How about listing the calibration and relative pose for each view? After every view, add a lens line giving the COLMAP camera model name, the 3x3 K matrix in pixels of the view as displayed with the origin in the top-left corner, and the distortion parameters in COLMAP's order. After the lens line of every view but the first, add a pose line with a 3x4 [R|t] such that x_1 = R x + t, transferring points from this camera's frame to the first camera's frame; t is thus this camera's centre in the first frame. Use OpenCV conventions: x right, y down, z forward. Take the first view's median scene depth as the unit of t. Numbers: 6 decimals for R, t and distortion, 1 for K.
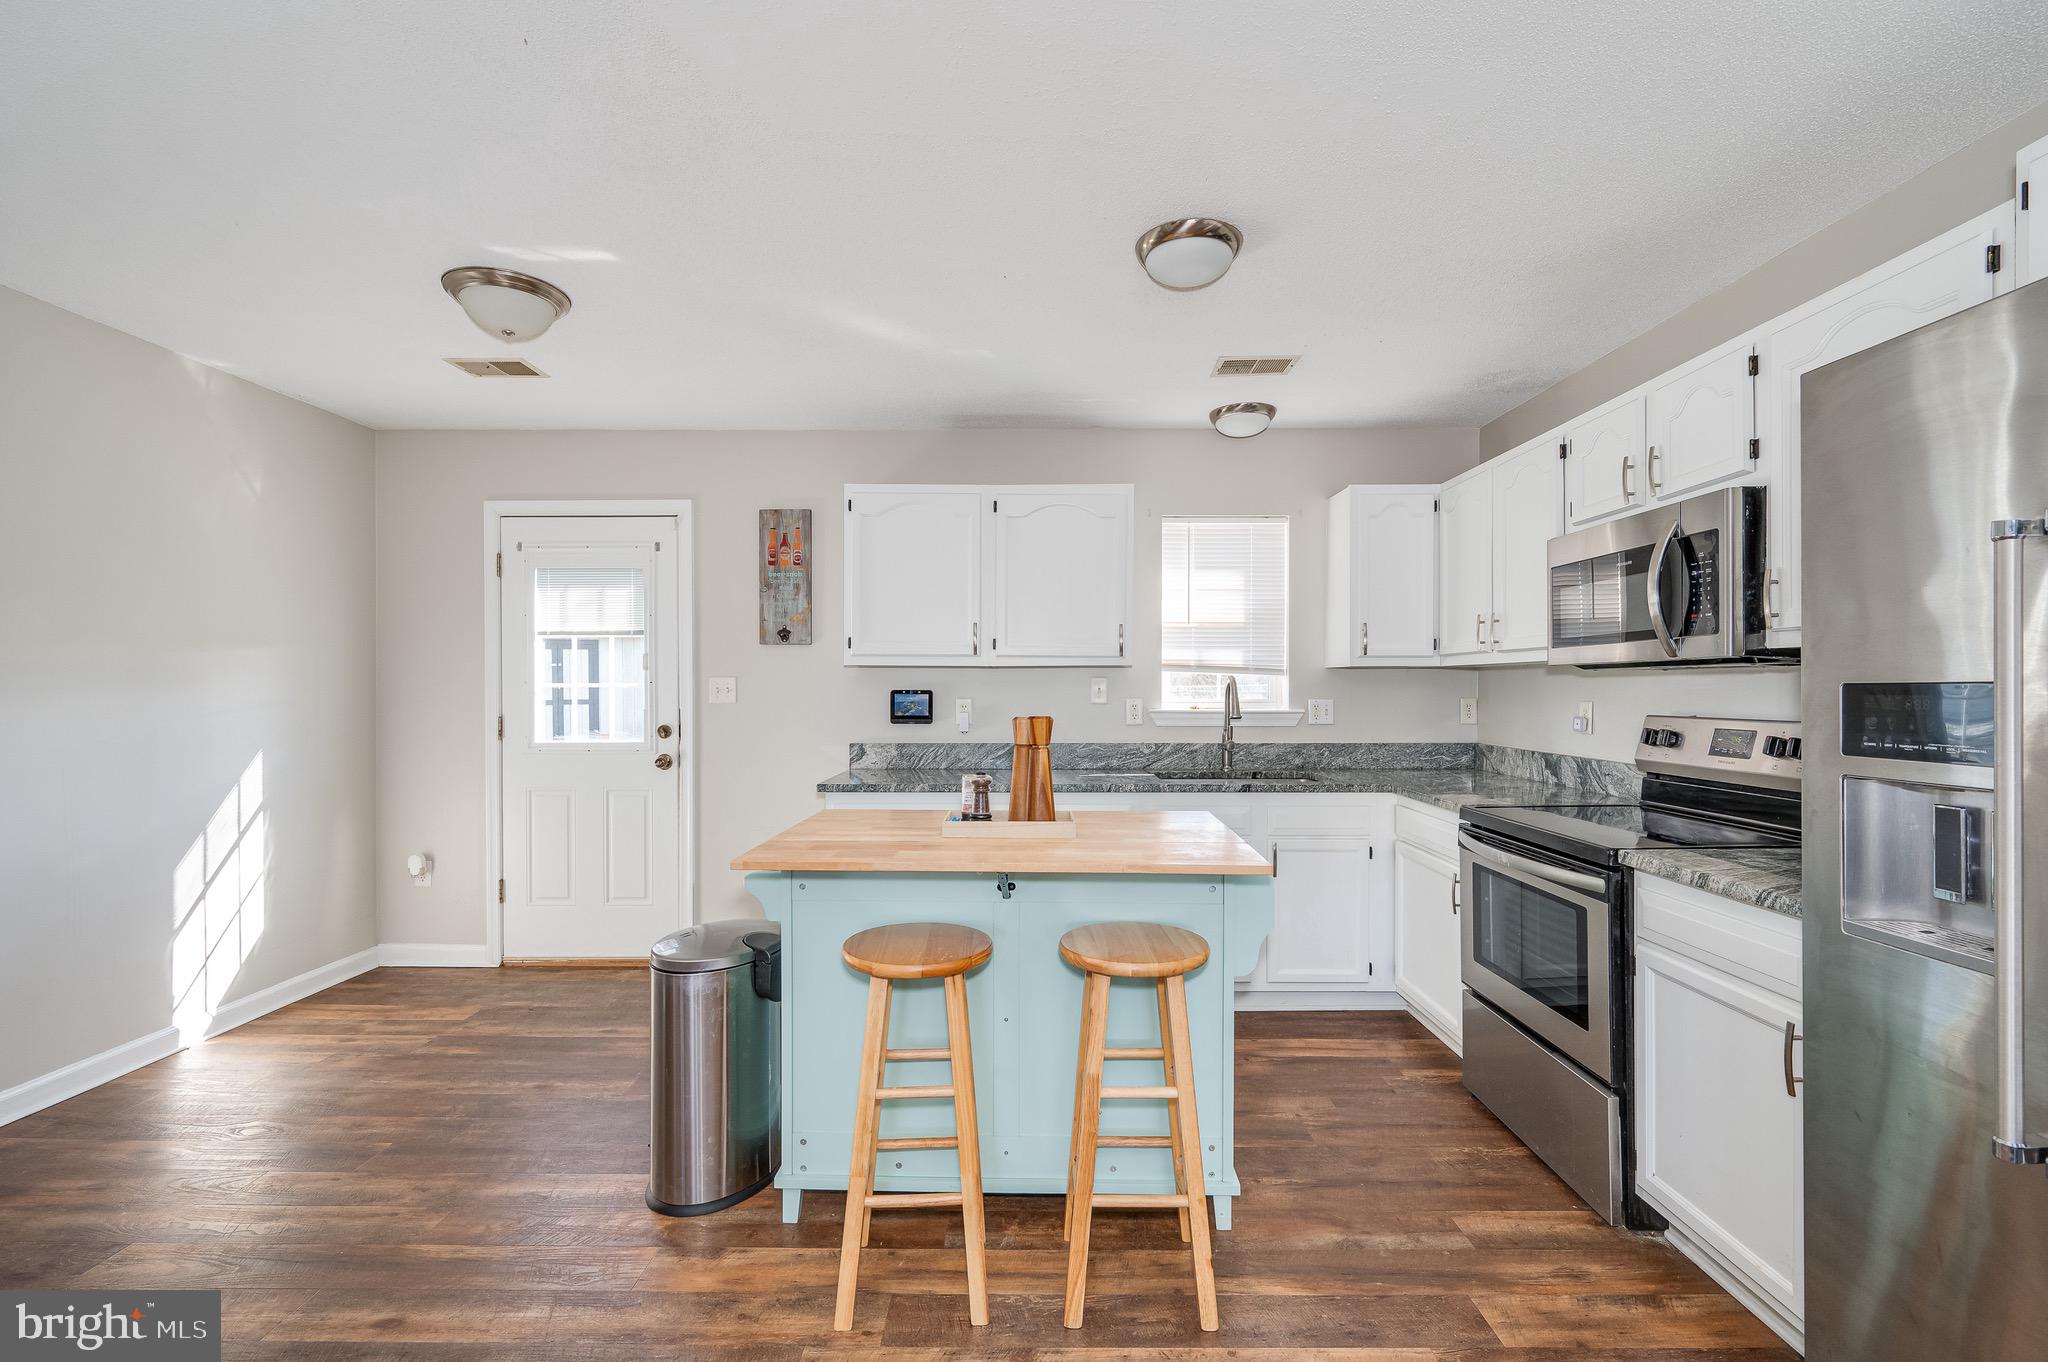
lens RADIAL K [[900.8, 0, 1045.4], [0, 900.8, 692.8], [0, 0, 1]] dist [-0.000457, 0.000196]
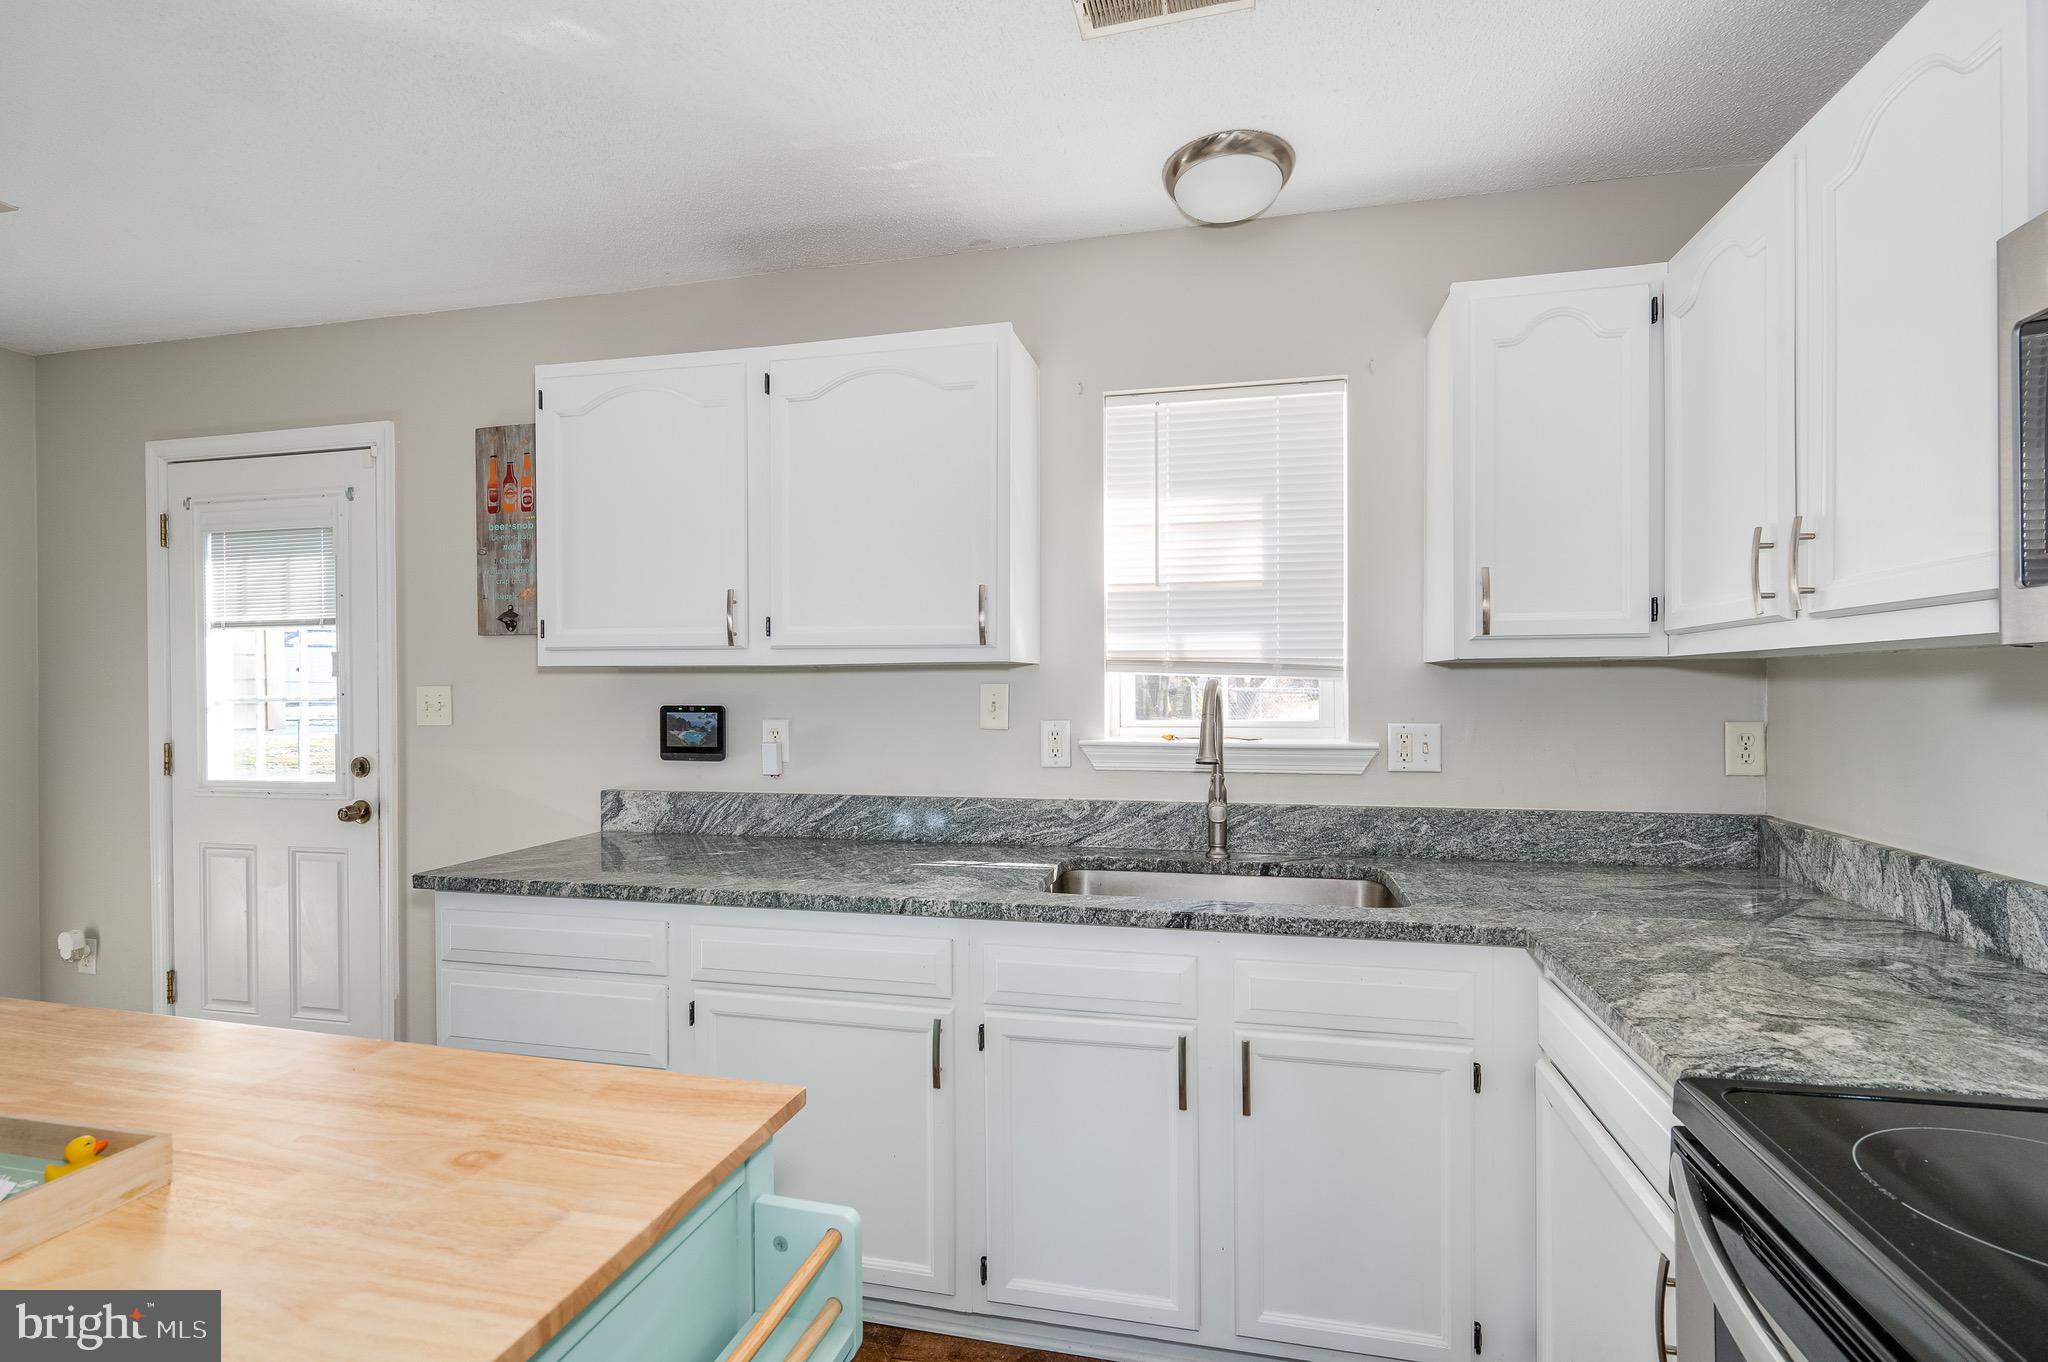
lens RADIAL K [[920.2, 0, 1025.8], [0, 920.2, 690.8], [0, 0, 1]] dist [0.000716, -0.000112]
pose [[0.969626, -0.002790, -0.244575, 0.233280], [0.002267, 0.999994, -0.002422, -0.011554], [0.244580, 0.001794, 0.969627, 0.458892]]
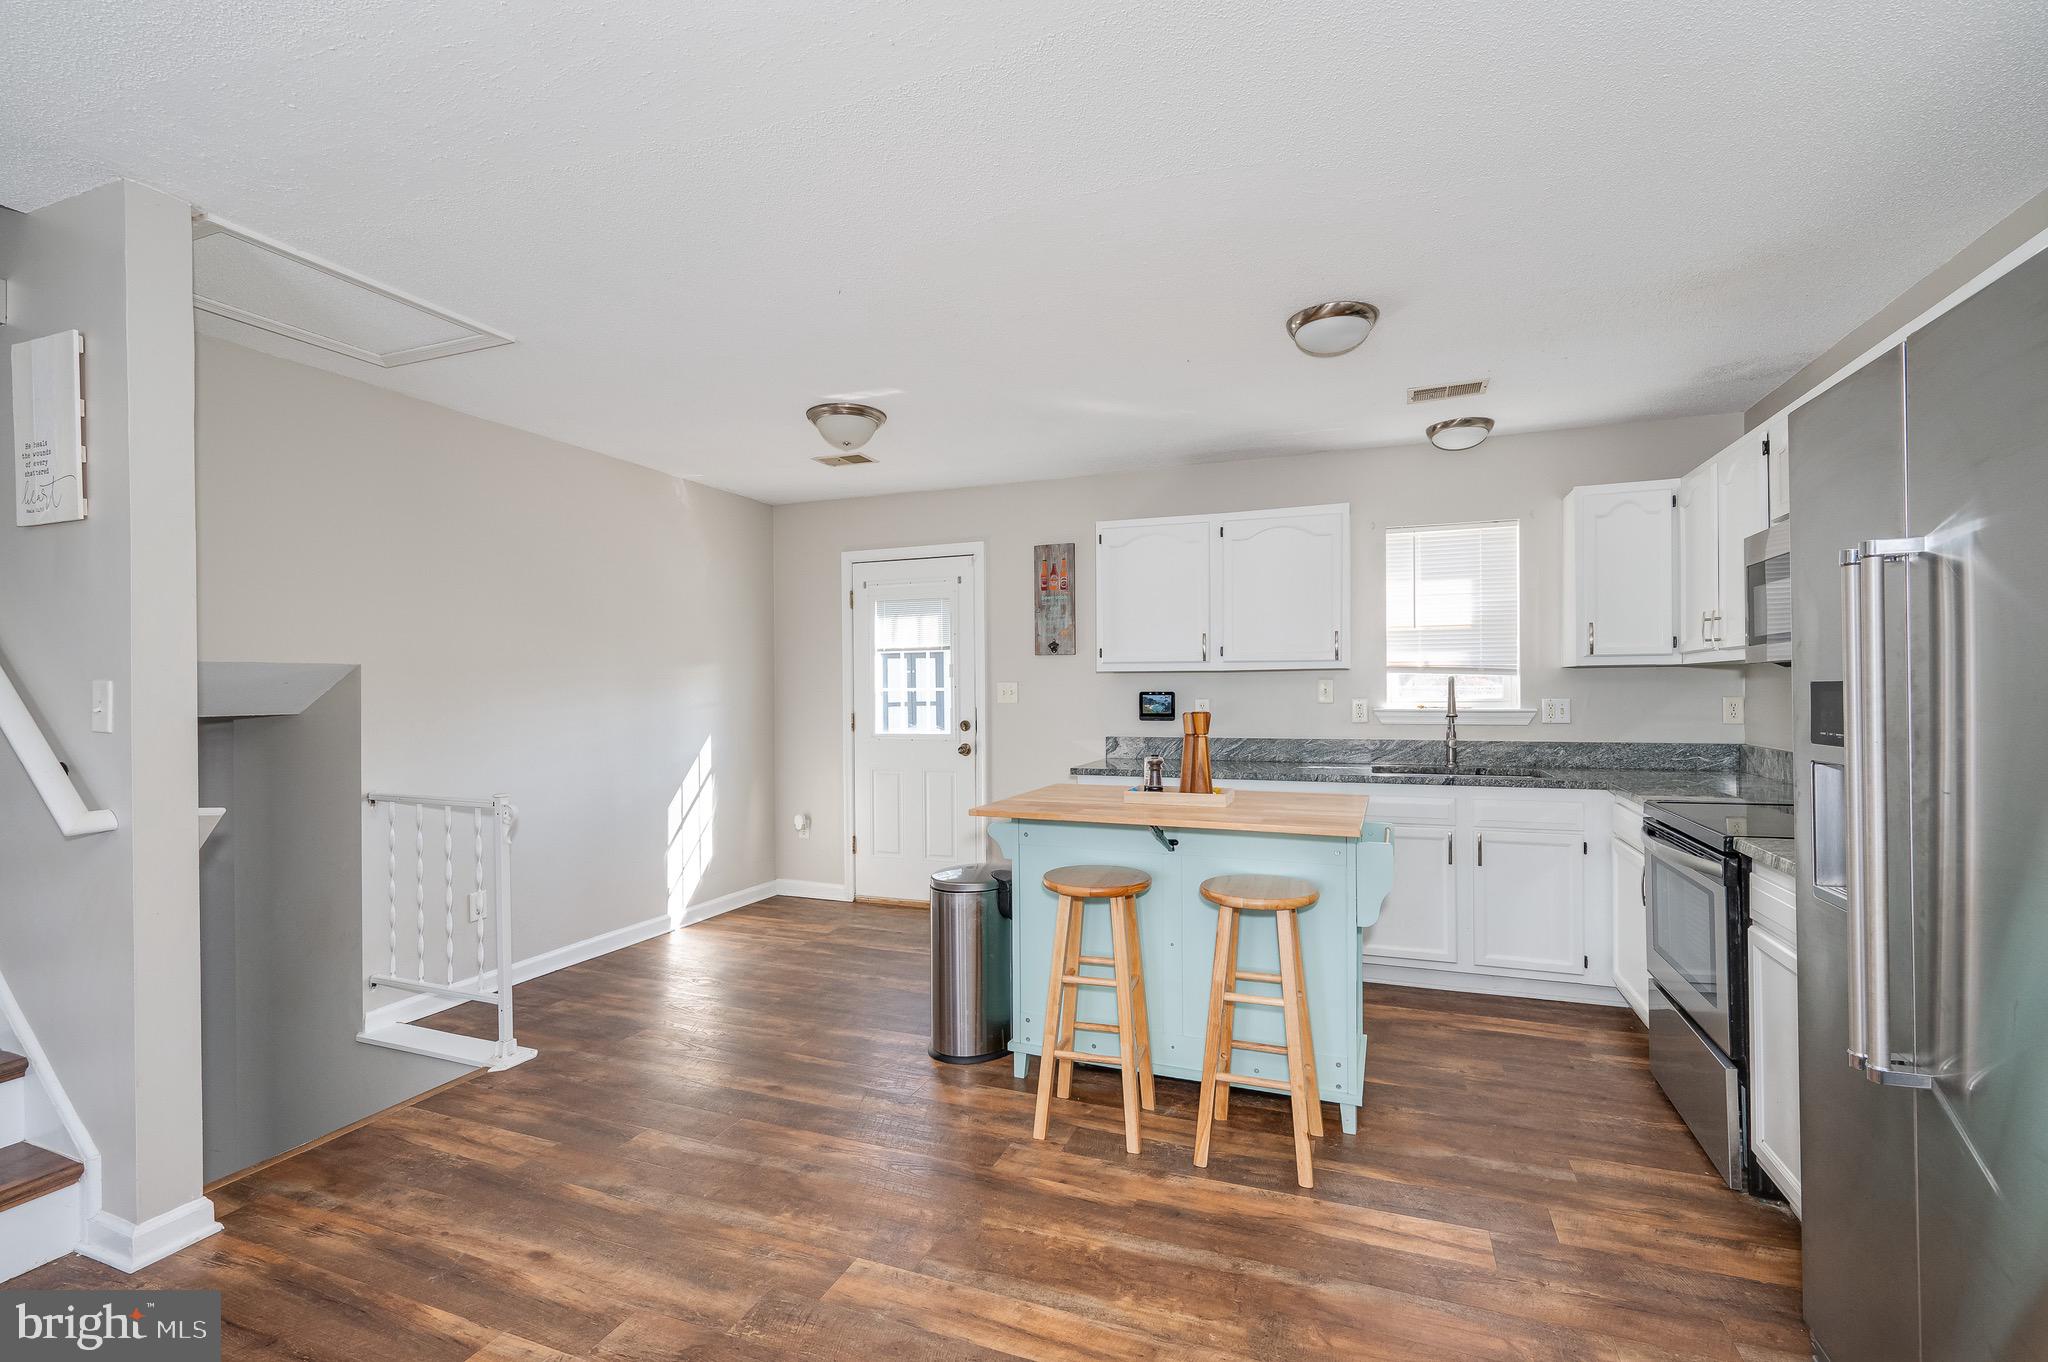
lens RADIAL K [[914.6, 0, 1056.9], [0, 914.6, 691.0], [0, 0, 1]] dist [-0.000070, 0.000116]
pose [[0.939636, -0.006076, -0.342121, 0.139950], [0.004875, 0.999979, -0.004369, 0.000561], [0.342140, 0.002438, 0.939646, -0.165399]]
